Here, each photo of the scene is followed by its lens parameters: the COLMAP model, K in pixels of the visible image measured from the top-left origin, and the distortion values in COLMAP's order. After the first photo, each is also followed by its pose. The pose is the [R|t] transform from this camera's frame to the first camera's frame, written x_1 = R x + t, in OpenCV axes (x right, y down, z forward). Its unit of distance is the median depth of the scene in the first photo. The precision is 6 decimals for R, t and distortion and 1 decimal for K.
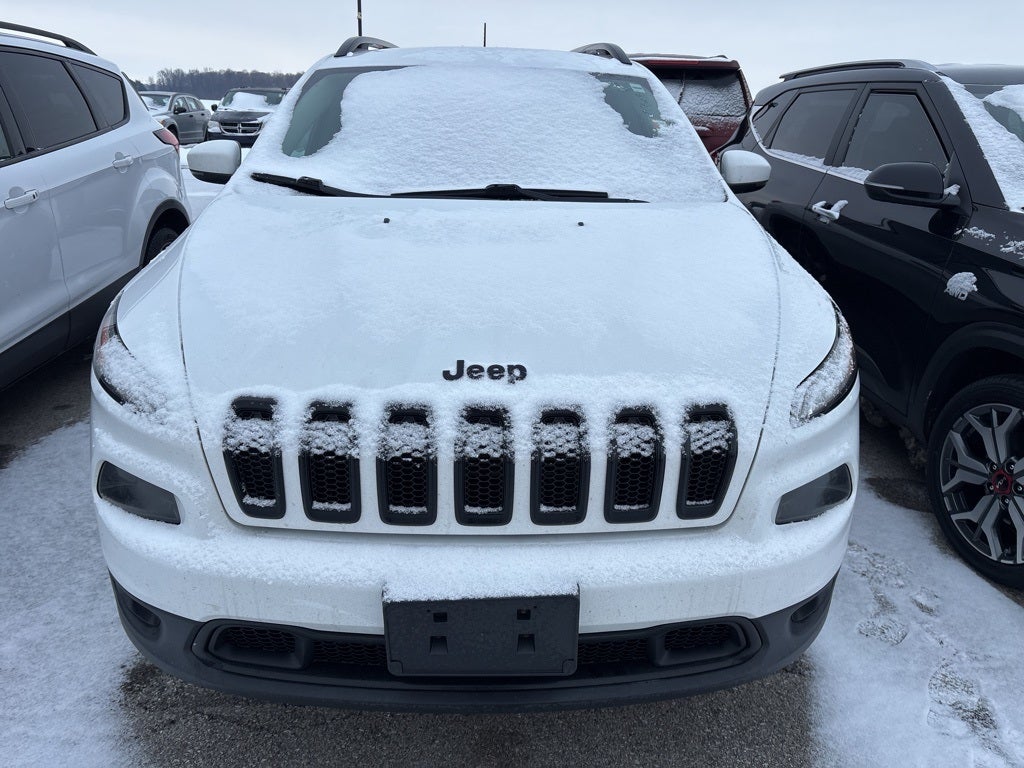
lens RADIAL K [[763.9, 0, 515.2], [0, 763.9, 382.4], [0, 0, 1]] dist [0.083558, -0.095644]
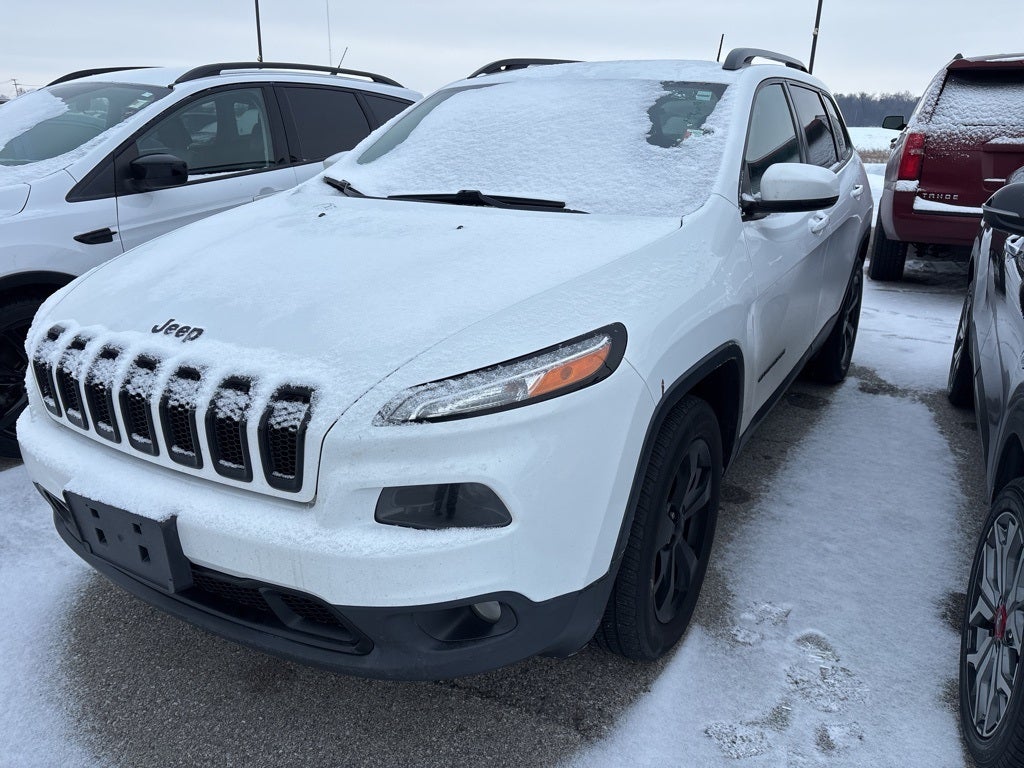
lens RADIAL K [[764.4, 0, 510.1], [0, 764.4, 371.1], [0, 0, 1]] dist [0.083813, -0.096041]
pose [[0.835033, 0.151442, -0.528947, 0.898665], [-0.170934, 0.985207, 0.012224, -0.047083], [0.522974, 0.080208, 0.848567, 0.204260]]
